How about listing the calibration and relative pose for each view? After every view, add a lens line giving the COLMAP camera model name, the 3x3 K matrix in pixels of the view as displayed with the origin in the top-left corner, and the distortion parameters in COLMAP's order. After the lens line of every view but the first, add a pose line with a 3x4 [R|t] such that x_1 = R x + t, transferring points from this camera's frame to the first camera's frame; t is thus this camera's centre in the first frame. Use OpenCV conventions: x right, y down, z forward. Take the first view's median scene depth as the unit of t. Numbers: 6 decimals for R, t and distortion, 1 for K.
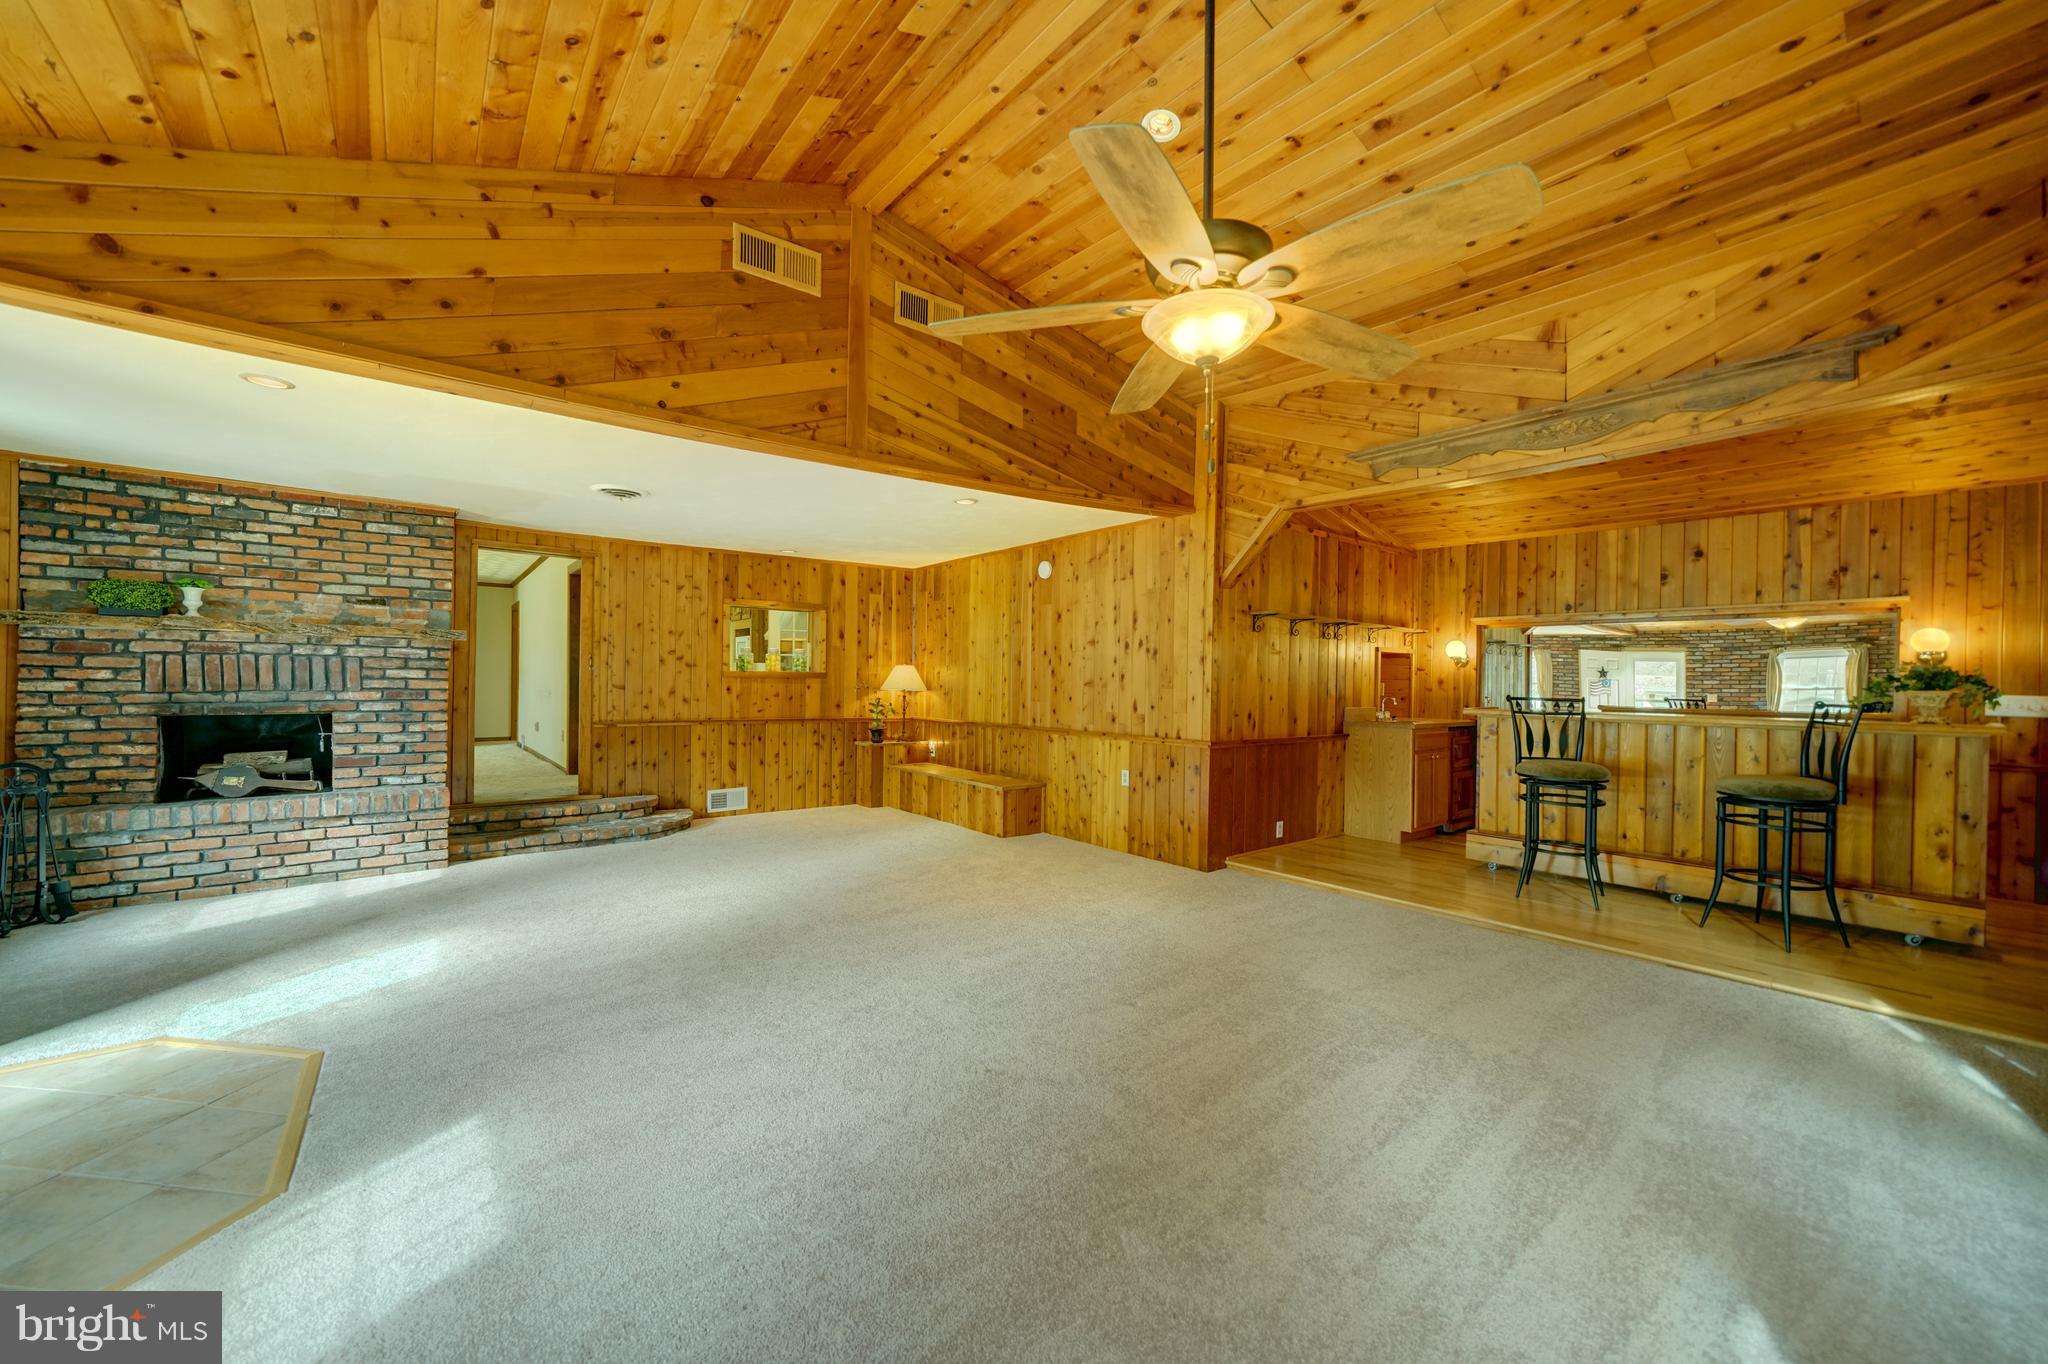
lens RADIAL K [[774.5, 0, 1012.6], [0, 774.5, 679.7], [0, 0, 1]] dist [-0.015970, 0.000772]
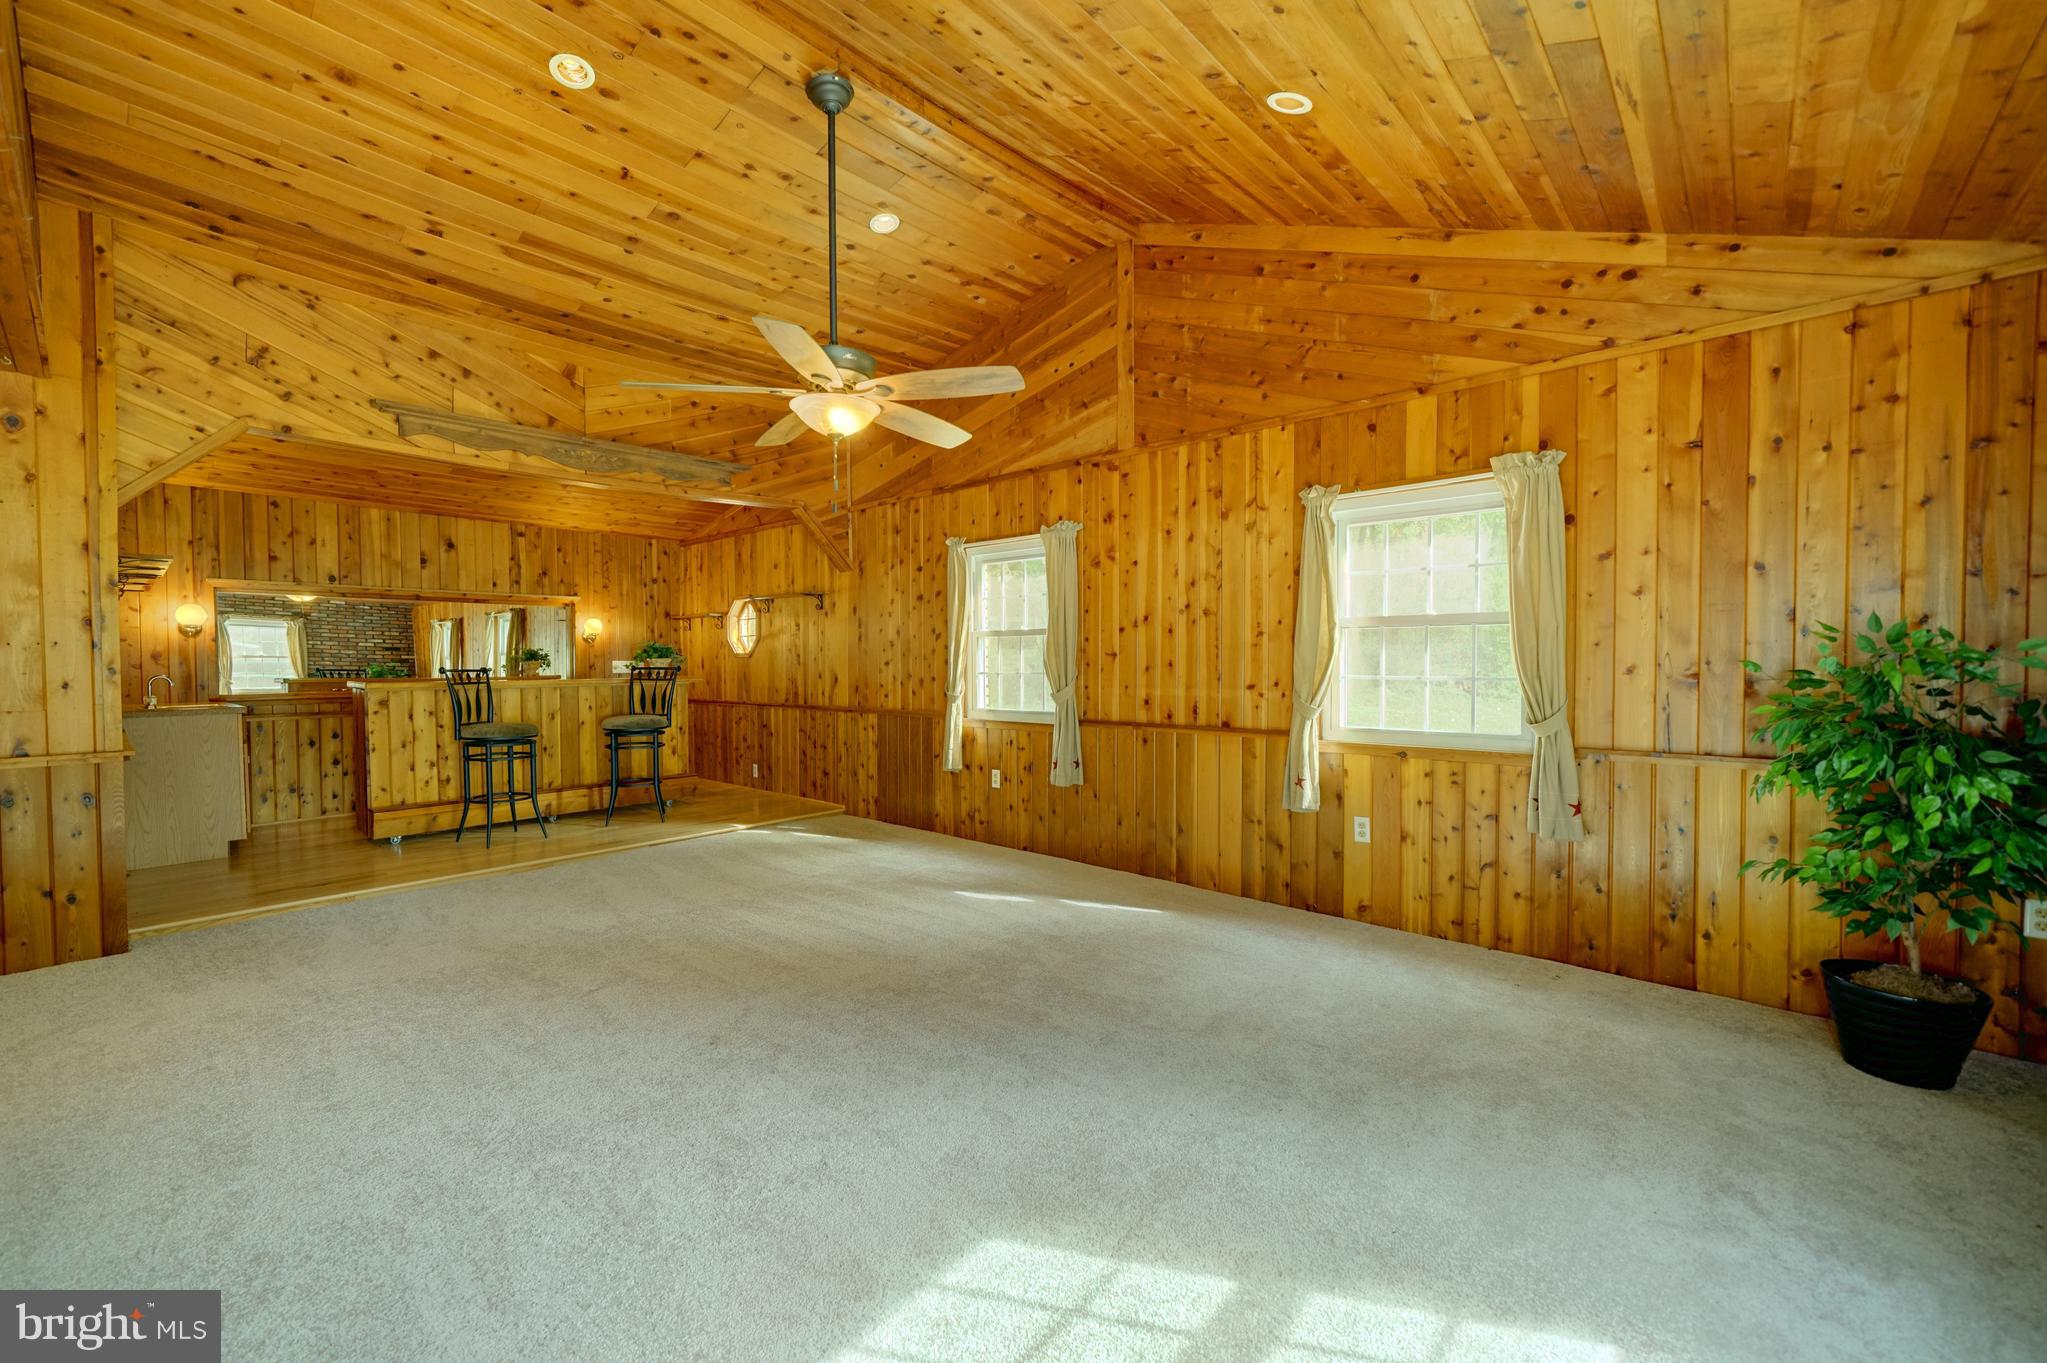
lens RADIAL K [[828.8, 0, 1034.5], [0, 828.8, 683.9], [0, 0, 1]] dist [-0.011268, -0.000160]
pose [[-0.193641, -0.041336, 0.980201, -0.546072], [-0.000615, 0.999117, 0.042012, -0.005110], [-0.981072, 0.007533, -0.193496, 0.372666]]
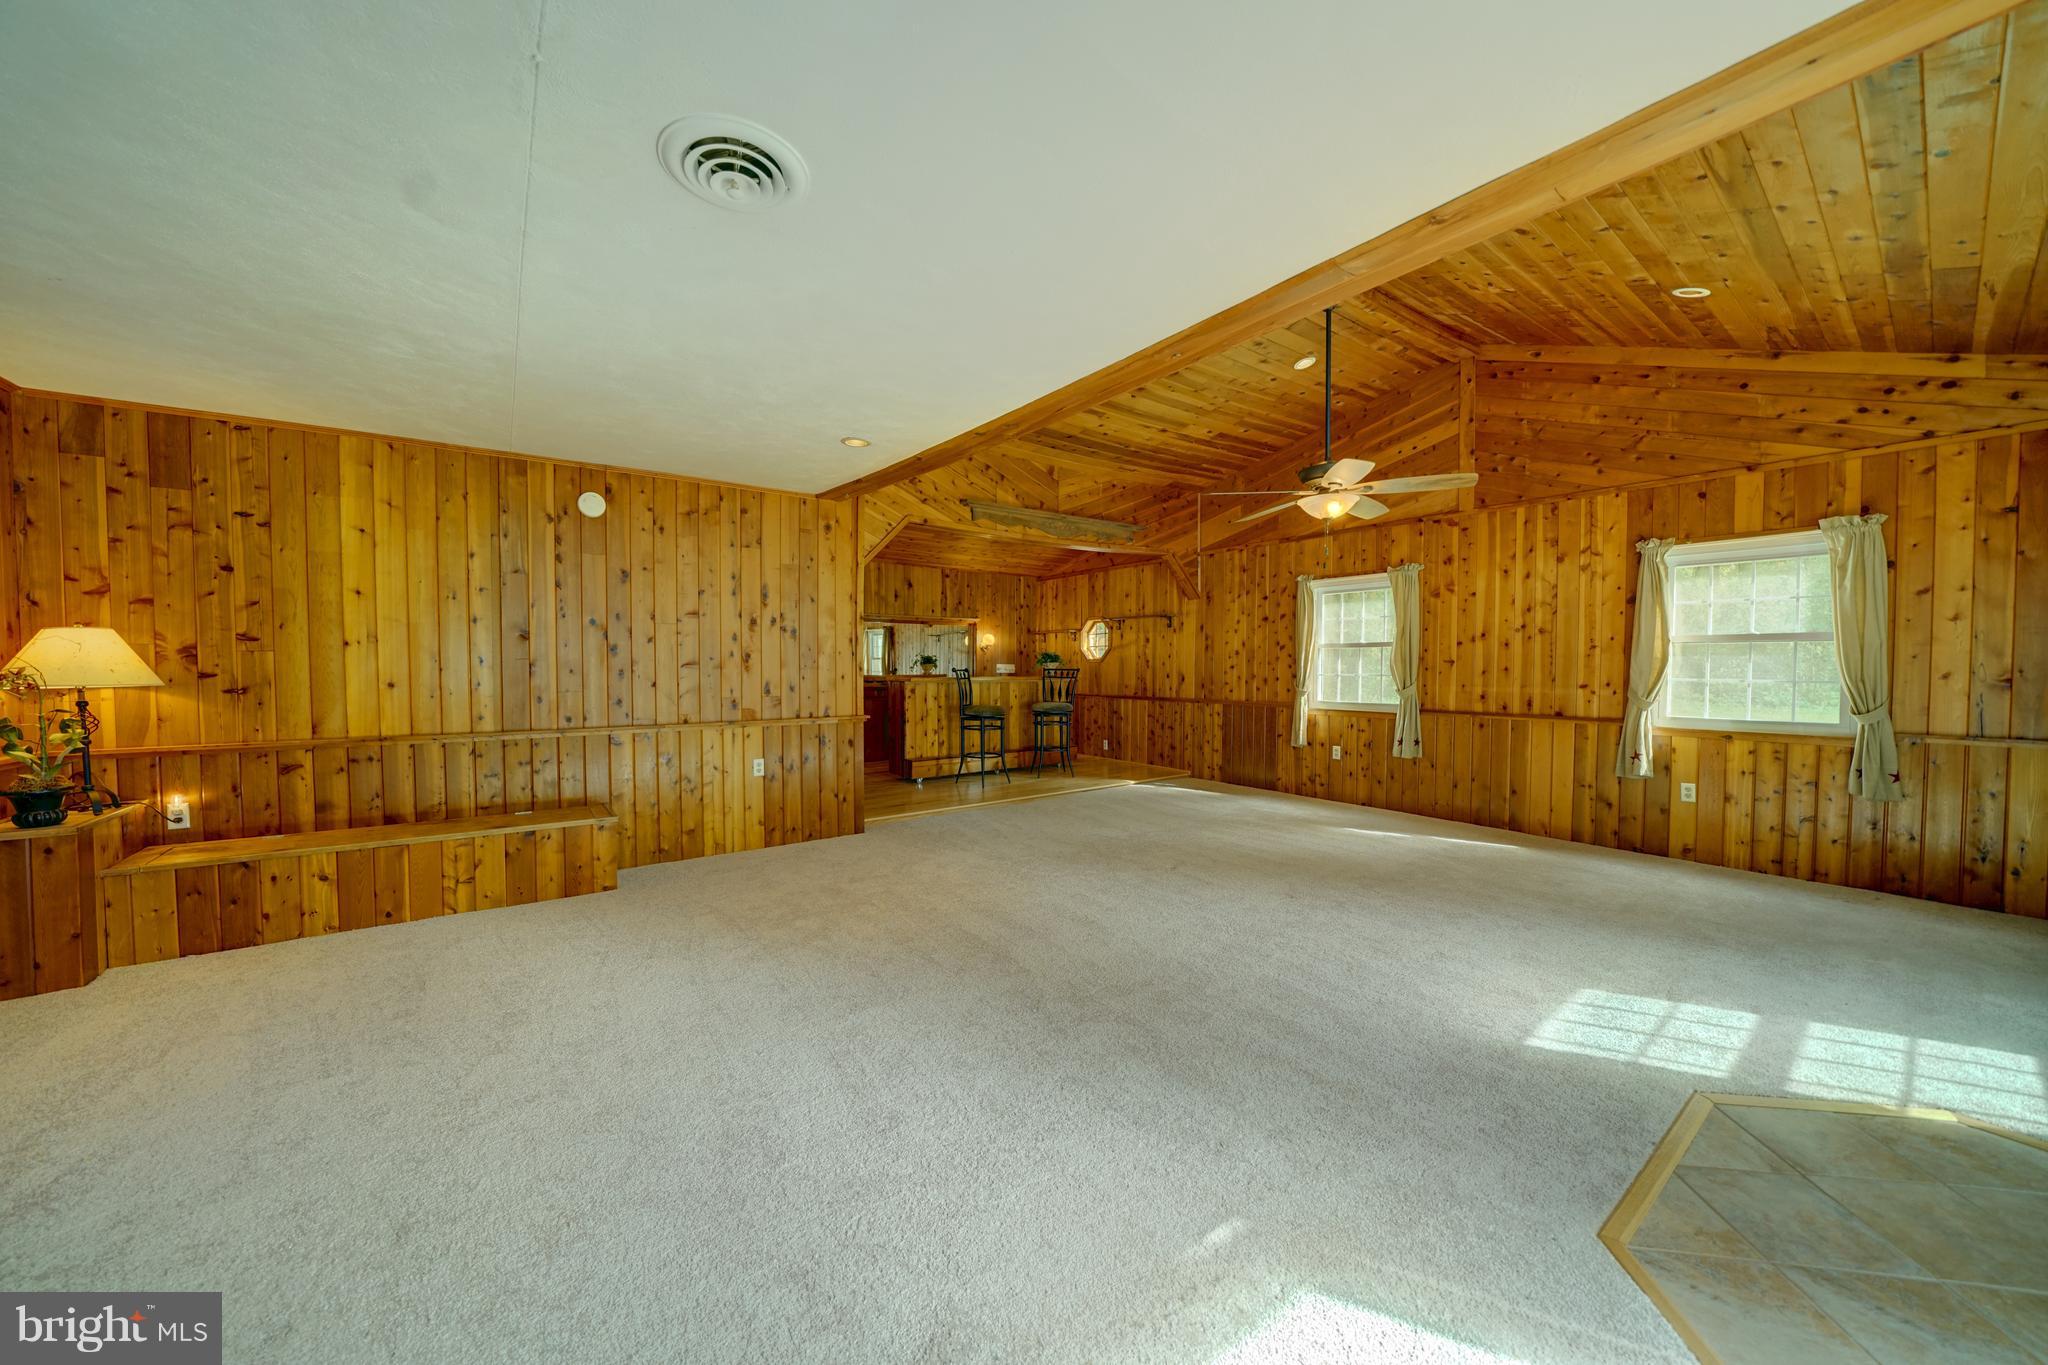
lens RADIAL K [[708.1, 0, 1012.8], [0, 708.1, 689.0], [0, 0, 1]] dist [-0.041930, 0.005257]
pose [[0.032313, -0.048205, 0.998315, -0.727158], [-0.002291, 0.998830, 0.048304, -0.007001], [-0.999475, -0.003848, 0.032165, 0.733218]]
